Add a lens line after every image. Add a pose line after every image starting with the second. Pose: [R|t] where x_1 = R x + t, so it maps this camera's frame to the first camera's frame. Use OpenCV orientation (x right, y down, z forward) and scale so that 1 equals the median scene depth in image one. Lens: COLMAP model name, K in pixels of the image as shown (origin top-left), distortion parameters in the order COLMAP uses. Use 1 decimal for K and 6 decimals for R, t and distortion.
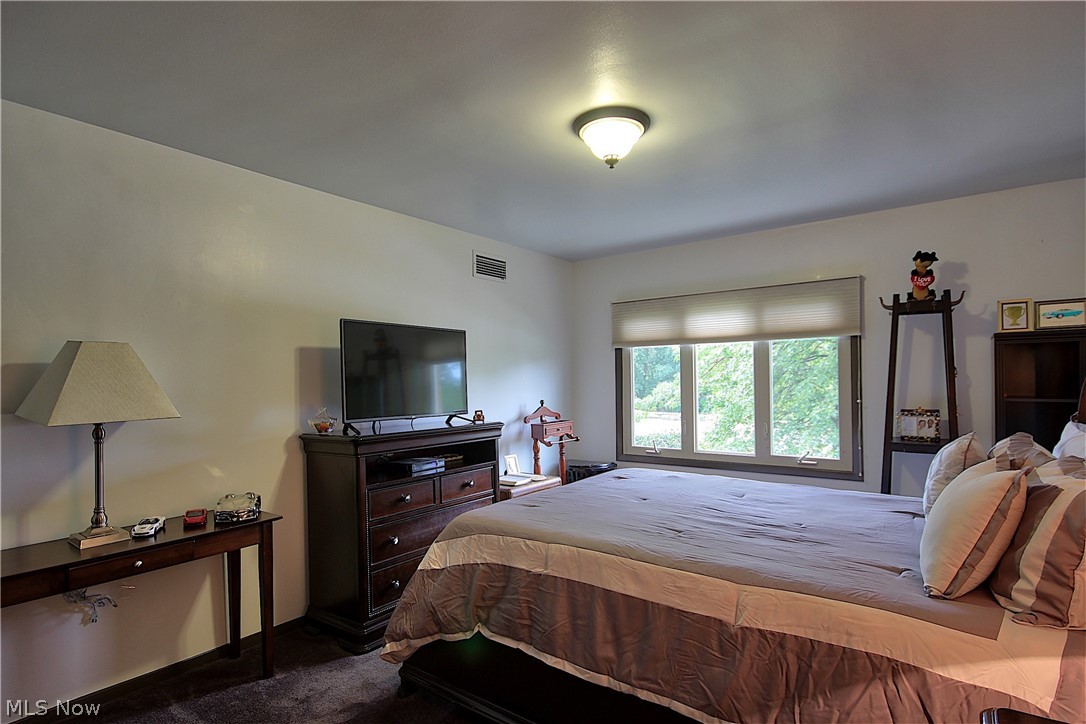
lens RADIAL K [[557.5, 0, 541.4], [0, 557.5, 365.4], [0, 0, 1]] dist [0.001802, 0.001346]
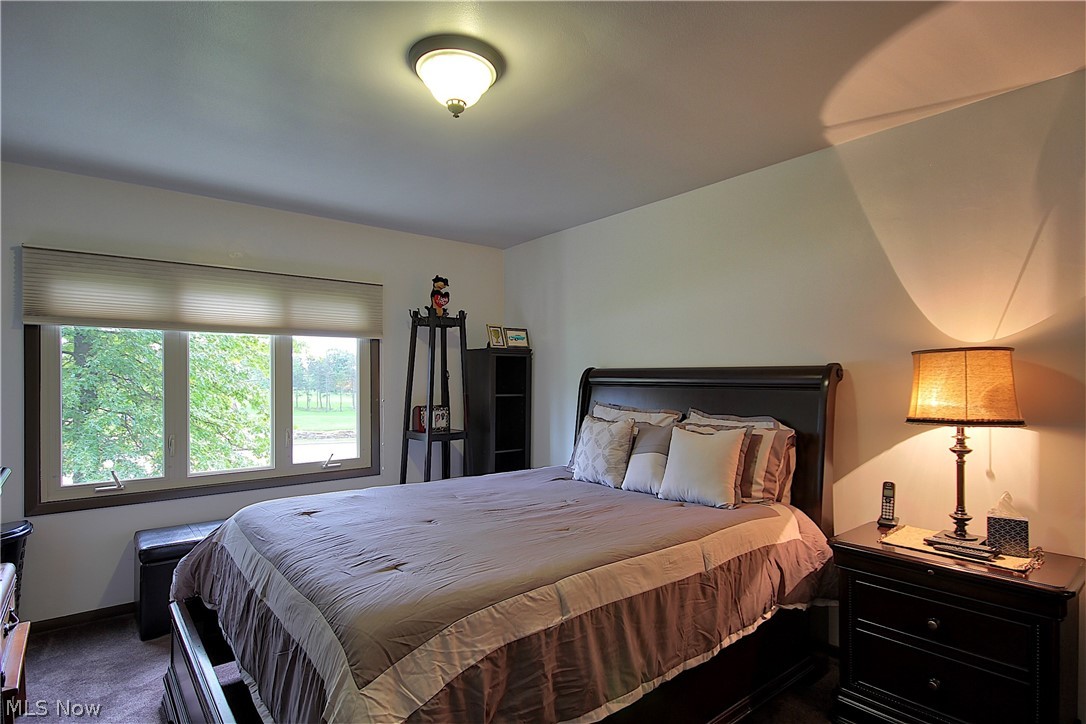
lens RADIAL K [[557.5, 0, 540.9], [0, 557.5, 372.6], [0, 0, 1]] dist [0.001802, 0.001346]
pose [[0.233760, 0.021680, 0.972052, -0.462608], [-0.027987, 0.999487, -0.015562, 0.020947], [-0.971891, -0.023567, 0.234247, 0.508269]]
